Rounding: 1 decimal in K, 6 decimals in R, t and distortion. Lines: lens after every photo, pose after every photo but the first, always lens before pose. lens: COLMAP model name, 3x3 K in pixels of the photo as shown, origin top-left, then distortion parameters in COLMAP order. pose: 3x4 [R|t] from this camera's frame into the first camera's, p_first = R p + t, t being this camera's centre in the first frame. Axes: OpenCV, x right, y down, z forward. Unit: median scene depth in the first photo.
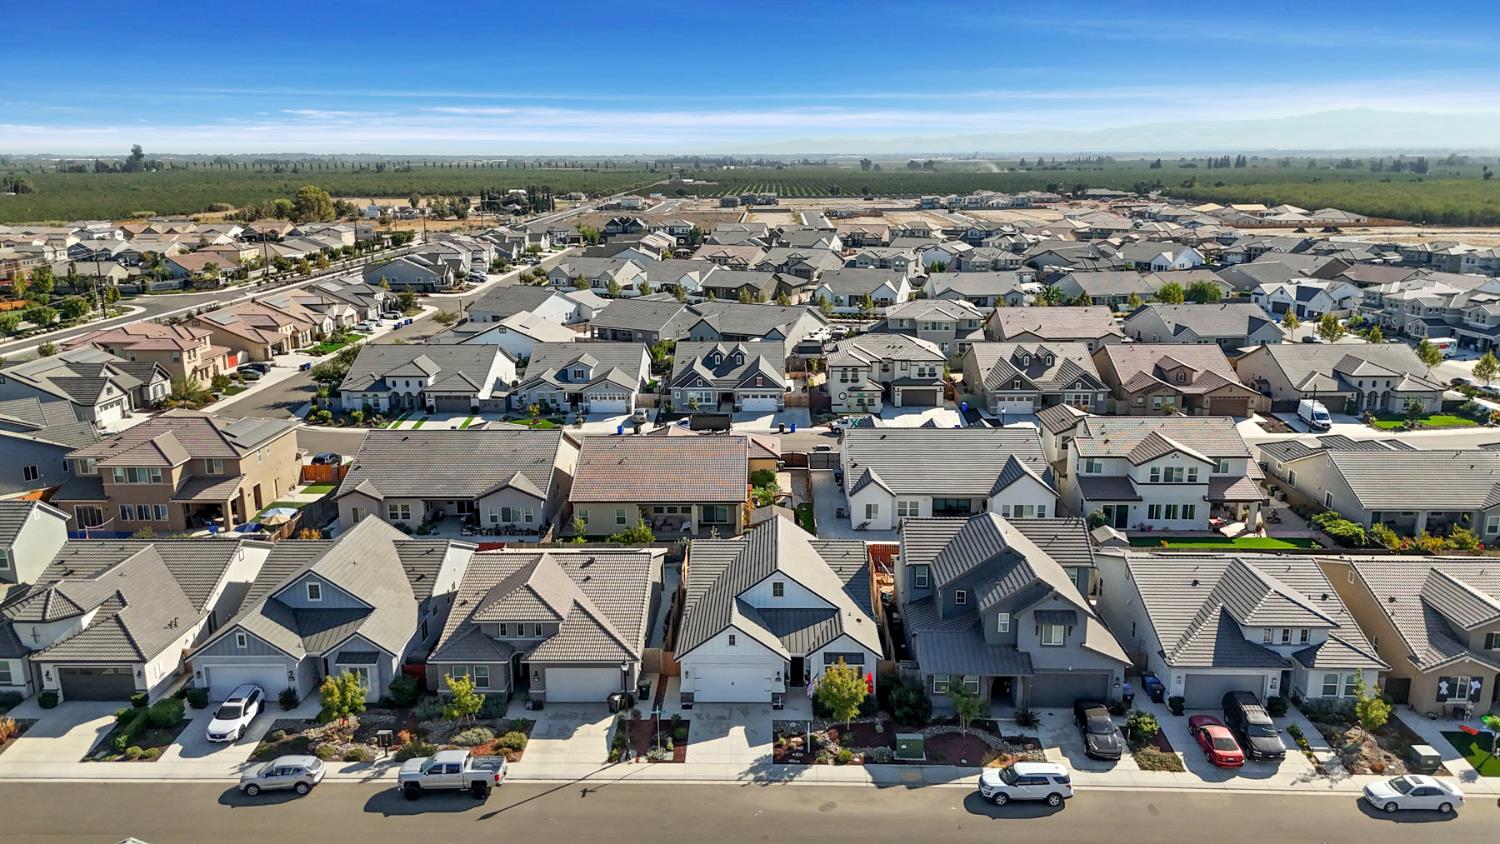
lens RADIAL K [[1105.7, 0, 750.0], [0, 1105.7, 422.0], [0, 0, 1]] dist [0.085791, -0.093151]
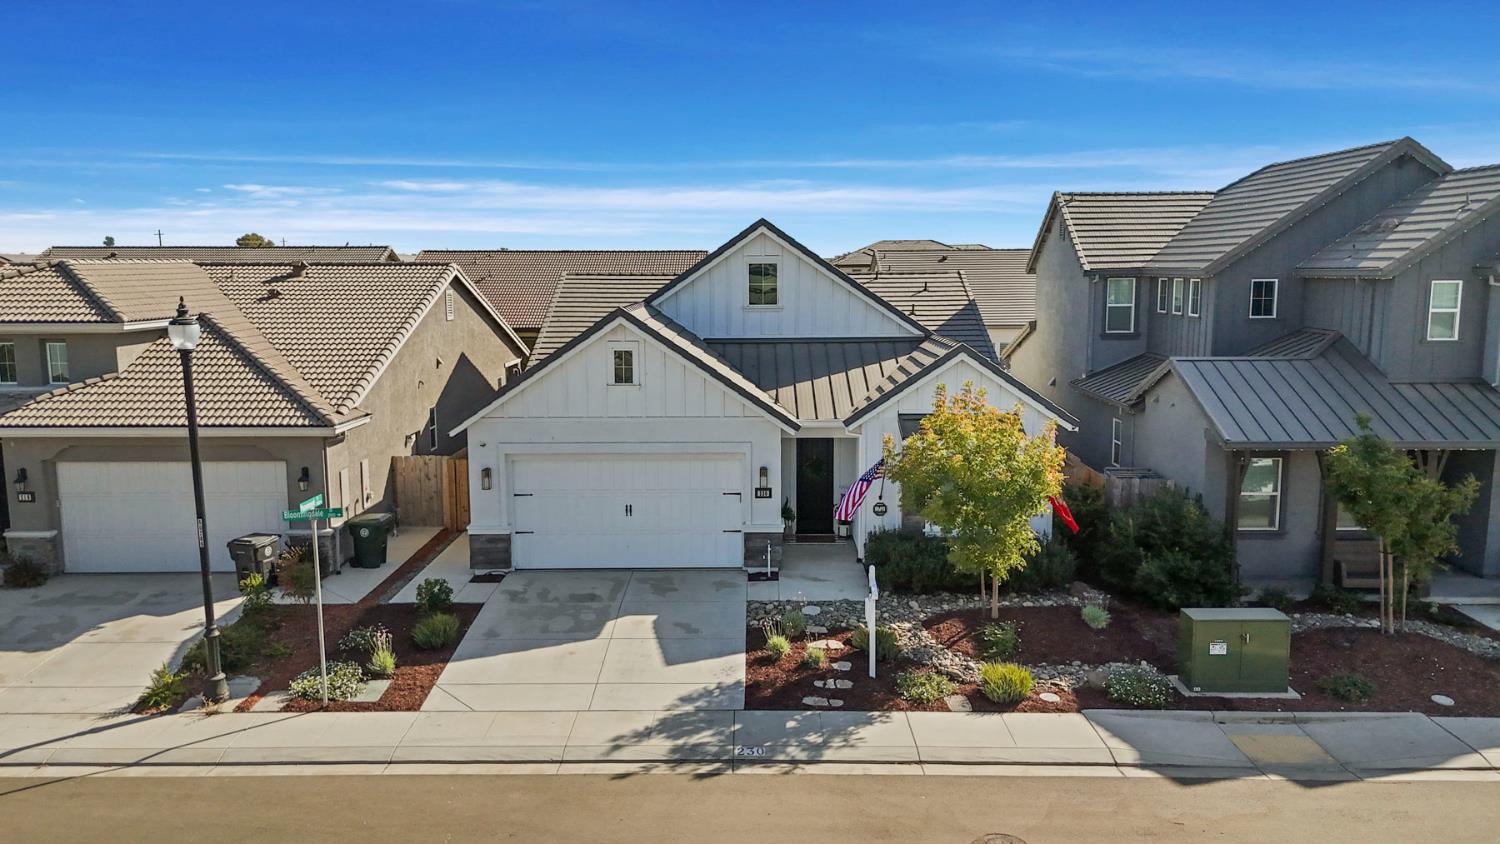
lens RADIAL K [[1105.7, 0, 750.0], [0, 1105.7, 422.0], [0, 0, 1]] dist [0.085791, -0.093151]
pose [[0.999846, 0.000381, 0.017551, 0.016529], [0.001335, 0.995219, -0.097659, 0.256831], [-0.017504, 0.097667, 0.995065, 0.704947]]
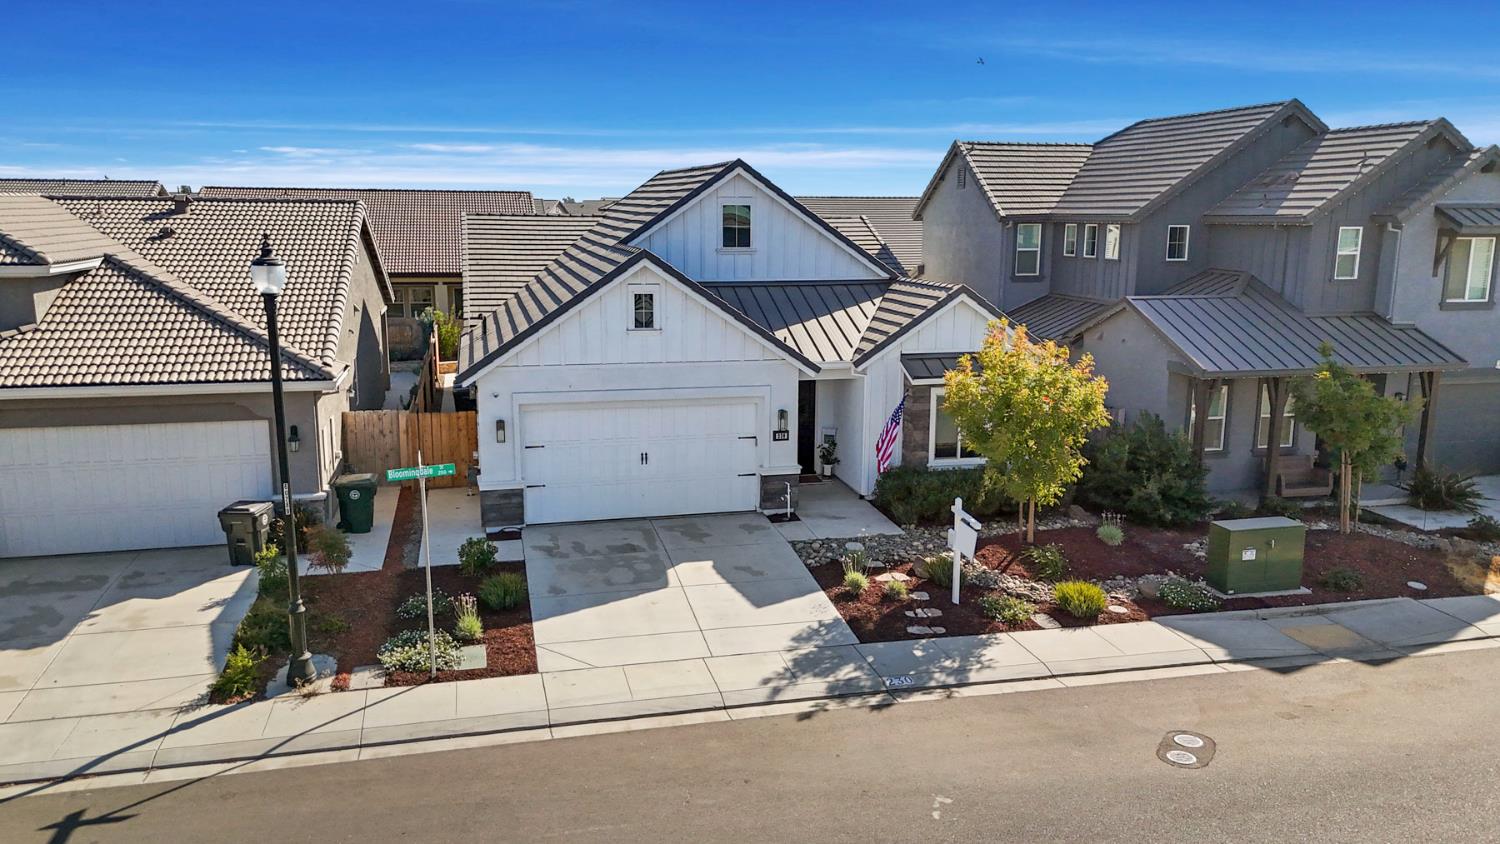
lens RADIAL K [[1105.7, 0, 750.0], [0, 1105.7, 422.0], [0, 0, 1]] dist [0.085791, -0.093151]
pose [[0.964425, -0.035918, 0.261904, -0.074887], [0.049235, 0.997797, -0.044463, 0.255970], [-0.259730, 0.055776, 0.964069, 0.718027]]
